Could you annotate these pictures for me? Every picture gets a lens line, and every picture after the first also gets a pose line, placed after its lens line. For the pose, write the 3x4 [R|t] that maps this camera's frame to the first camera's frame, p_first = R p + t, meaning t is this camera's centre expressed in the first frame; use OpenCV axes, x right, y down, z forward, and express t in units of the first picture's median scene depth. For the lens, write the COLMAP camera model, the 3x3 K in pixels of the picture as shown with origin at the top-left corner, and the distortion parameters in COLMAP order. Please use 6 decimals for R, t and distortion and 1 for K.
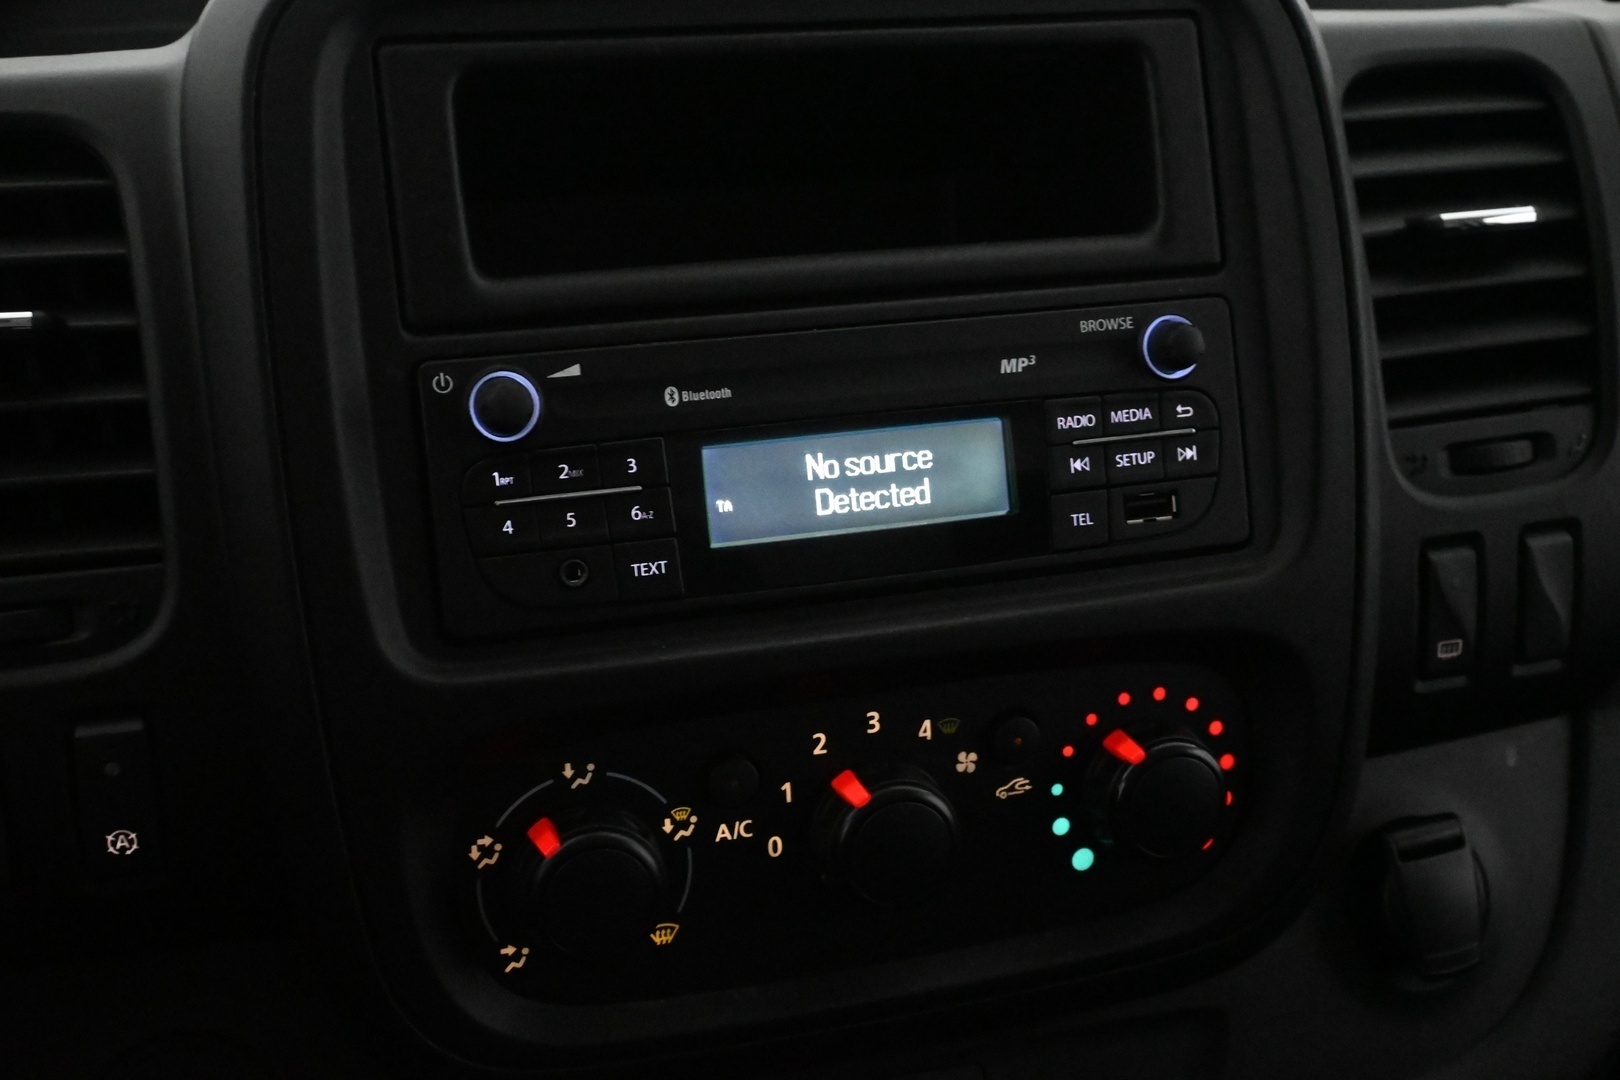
lens RADIAL K [[2049.3, 0, 810.0], [0, 2049.3, 540.0], [0, 0, 1]] dist [0.017945, -0.021784]
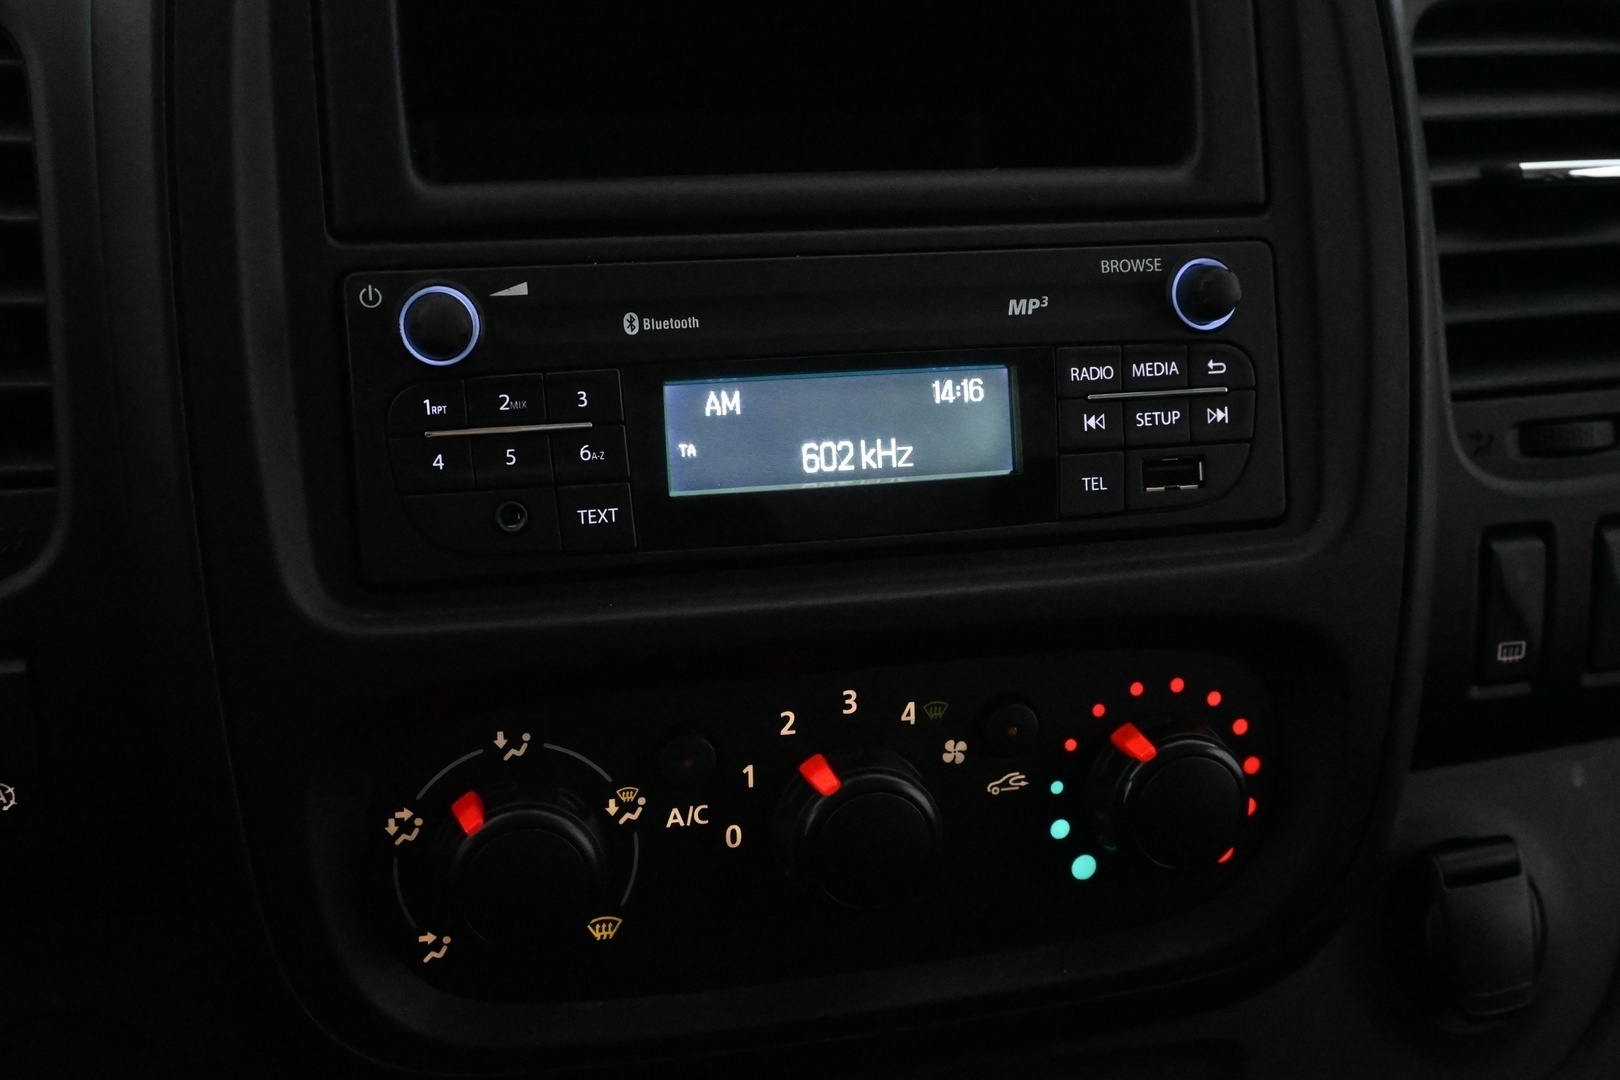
lens RADIAL K [[2049.3, 0, 810.0], [0, 2049.3, 540.0], [0, 0, 1]] dist [0.017945, -0.021784]
pose [[0.998421, 0.039776, -0.039665, 0.045926], [-0.039893, 0.999202, -0.002142, 0.021128], [0.039548, 0.003721, 0.999211, 0.108359]]
